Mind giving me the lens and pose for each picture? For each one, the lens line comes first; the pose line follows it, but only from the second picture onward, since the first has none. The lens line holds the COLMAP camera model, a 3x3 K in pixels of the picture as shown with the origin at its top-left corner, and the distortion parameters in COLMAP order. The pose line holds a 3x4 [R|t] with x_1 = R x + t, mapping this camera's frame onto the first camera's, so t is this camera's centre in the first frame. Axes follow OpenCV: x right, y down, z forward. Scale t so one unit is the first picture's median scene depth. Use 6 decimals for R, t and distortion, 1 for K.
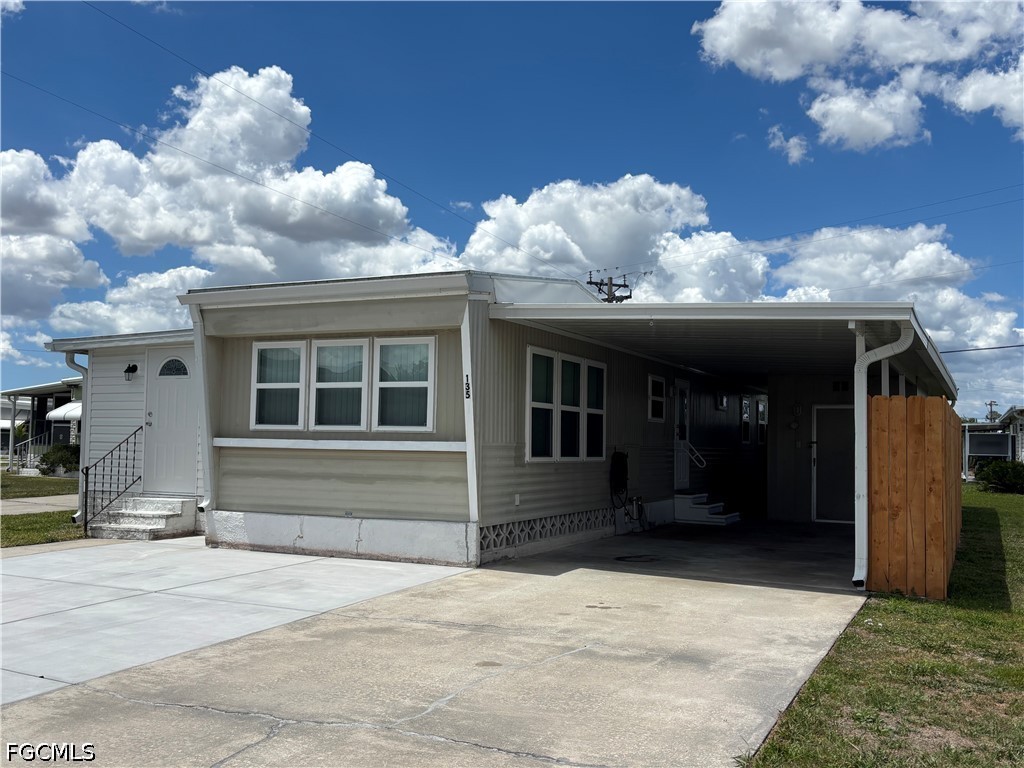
lens RADIAL K [[952.6, 0, 512.7], [0, 952.6, 355.8], [0, 0, 1]] dist [0.085071, -0.172803]
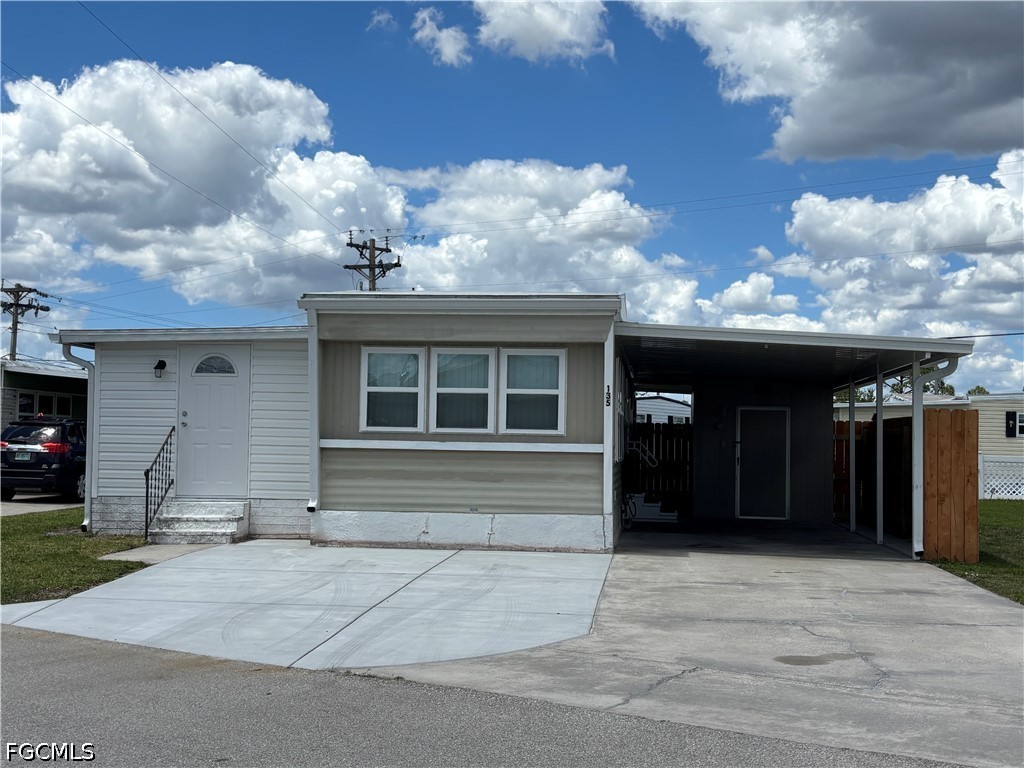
lens RADIAL K [[1307.8, 0, 512.0], [0, 1307.8, 384.0], [0, 0, 1]] dist [0.340336, -1.489891]
pose [[0.940300, 0.014813, 0.340025, -0.400949], [-0.031404, 0.998567, 0.043341, -0.026707], [-0.338895, -0.051432, 0.939417, -0.252243]]
